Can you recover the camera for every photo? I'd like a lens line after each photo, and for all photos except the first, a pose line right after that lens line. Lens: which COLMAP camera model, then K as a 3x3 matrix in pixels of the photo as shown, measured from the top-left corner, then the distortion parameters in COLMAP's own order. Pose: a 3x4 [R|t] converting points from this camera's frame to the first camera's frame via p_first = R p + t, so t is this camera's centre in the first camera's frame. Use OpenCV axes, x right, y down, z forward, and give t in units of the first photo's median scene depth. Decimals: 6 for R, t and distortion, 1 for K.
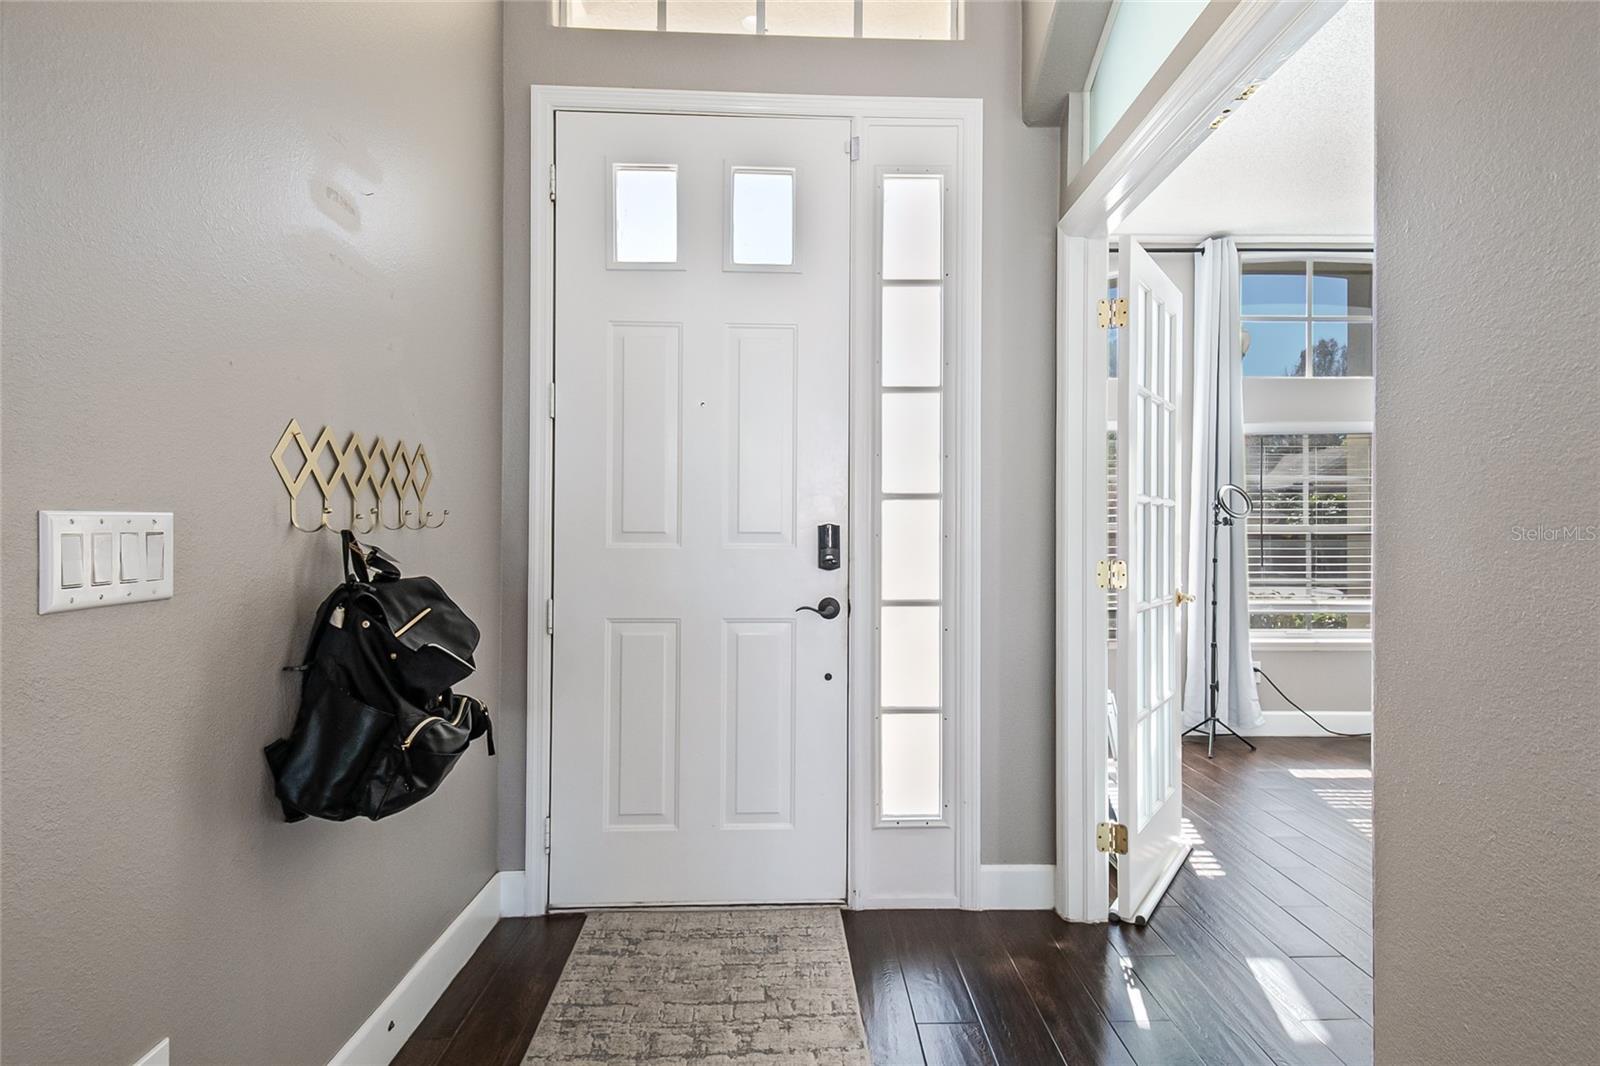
lens RADIAL K [[819.7, 0, 795.5], [0, 819.7, 533.1], [0, 0, 1]] dist [0.005041, -0.007580]
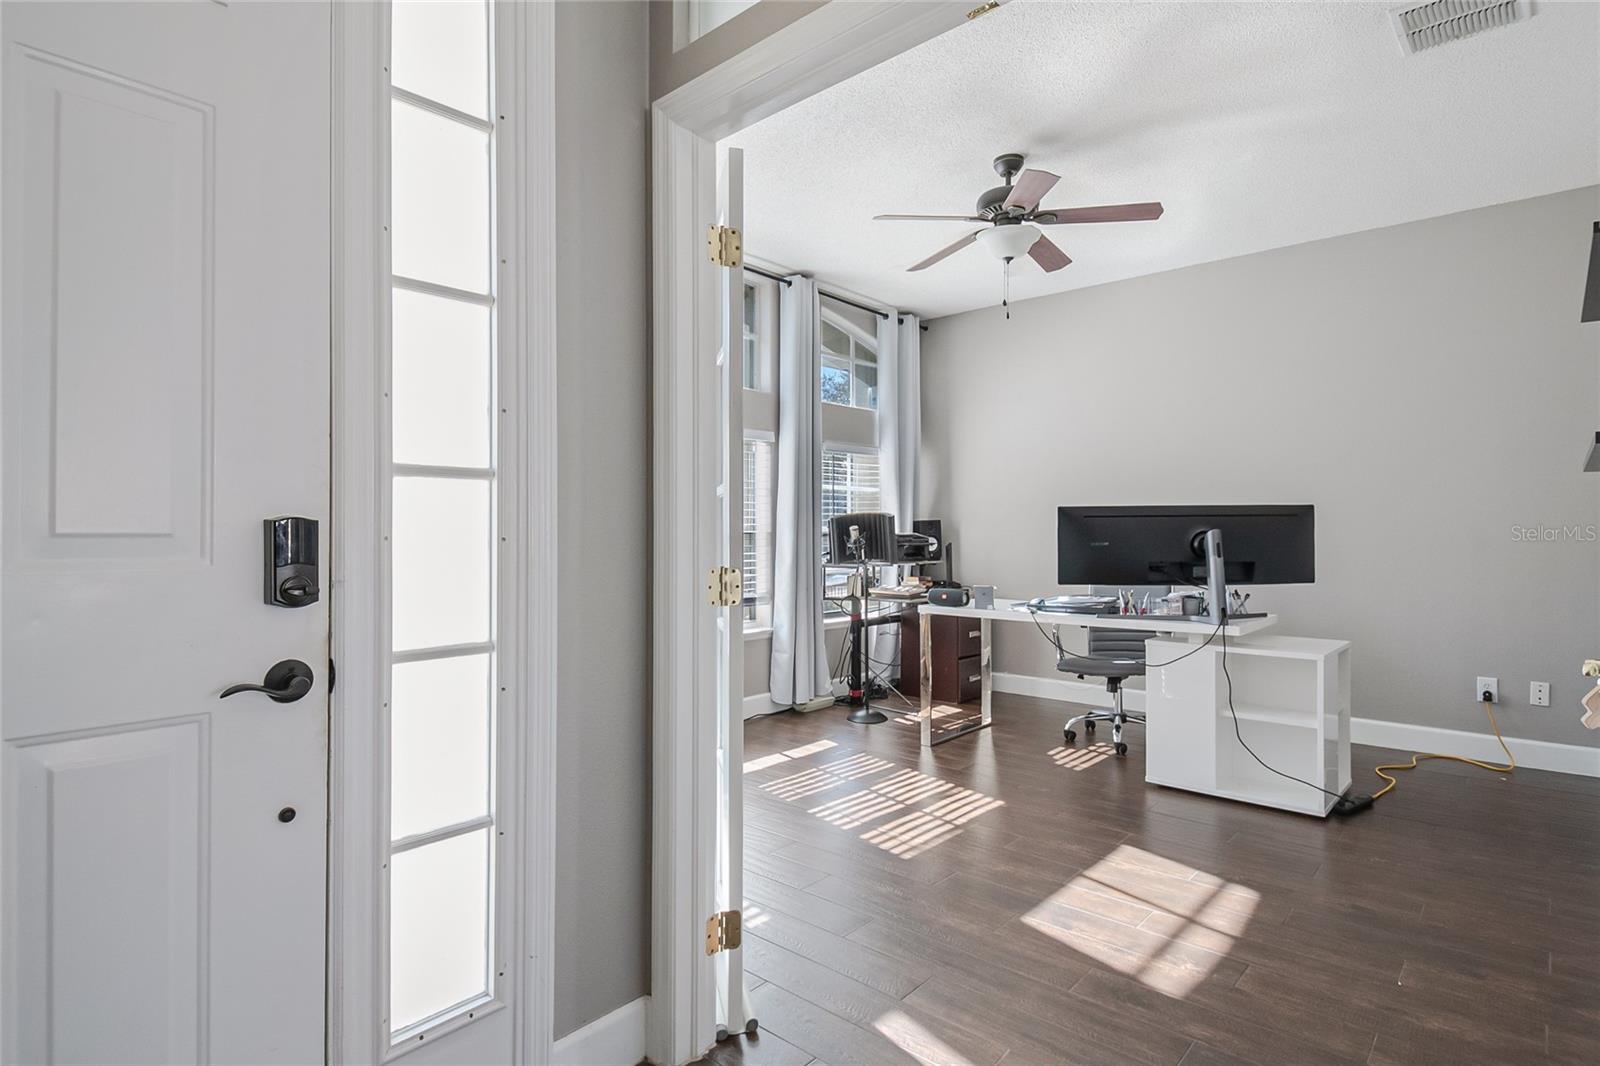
lens RADIAL K [[819.7, 0, 809.6], [0, 819.7, 528.5], [0, 0, 1]] dist [0.005041, -0.007580]
pose [[0.667979, -0.000663, 0.744180, -0.122139], [0.008216, 0.999945, -0.006484, 0.002321], [-0.744135, 0.010446, 0.667948, 0.410783]]
